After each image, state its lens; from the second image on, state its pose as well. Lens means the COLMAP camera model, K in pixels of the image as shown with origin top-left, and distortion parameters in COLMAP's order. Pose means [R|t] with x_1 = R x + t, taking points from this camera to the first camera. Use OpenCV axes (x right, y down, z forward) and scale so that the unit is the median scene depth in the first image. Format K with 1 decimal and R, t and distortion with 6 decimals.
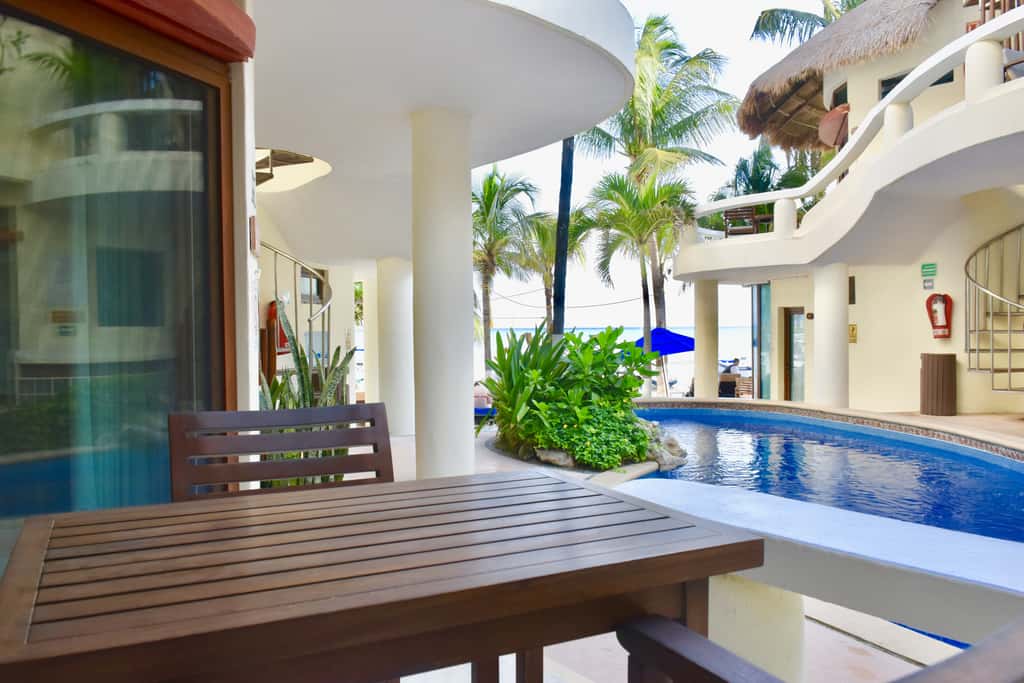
lens RADIAL K [[801.0, 0, 512.0], [0, 801.0, 341.5], [0, 0, 1]] dist [-0.011076, -0.006186]
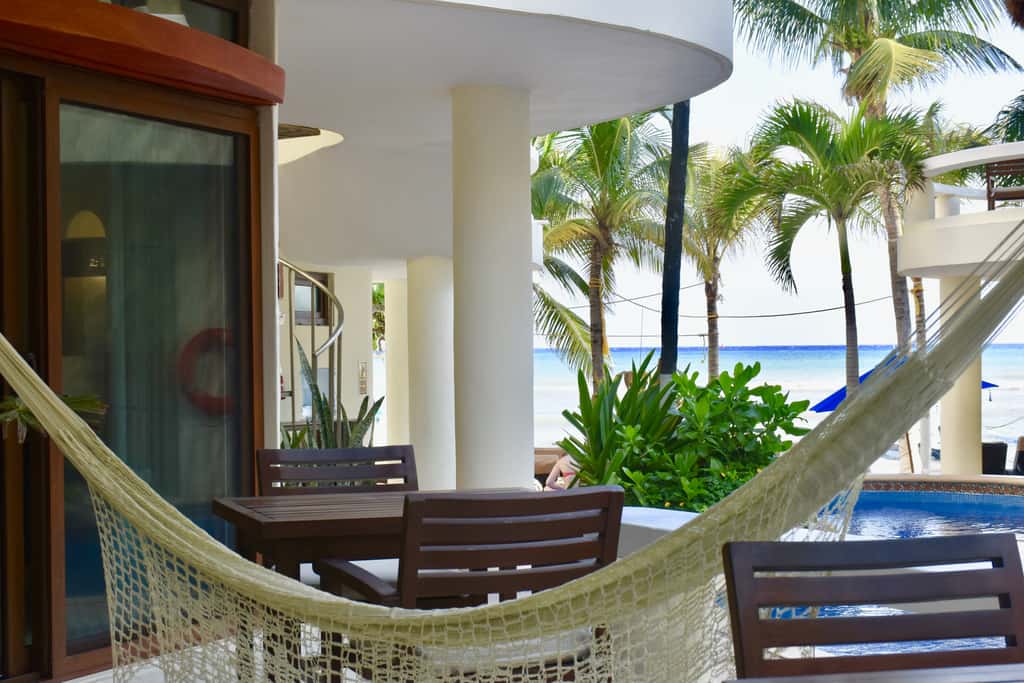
lens RADIAL K [[1546.3, 0, 512.0], [0, 1546.3, 341.5], [0, 0, 1]] dist [-0.021221, -0.041817]
pose [[0.995159, -0.000914, -0.098273, 0.039615], [-0.001235, 0.999761, -0.021806, -0.005493], [0.098270, 0.021821, 0.994921, -0.236389]]
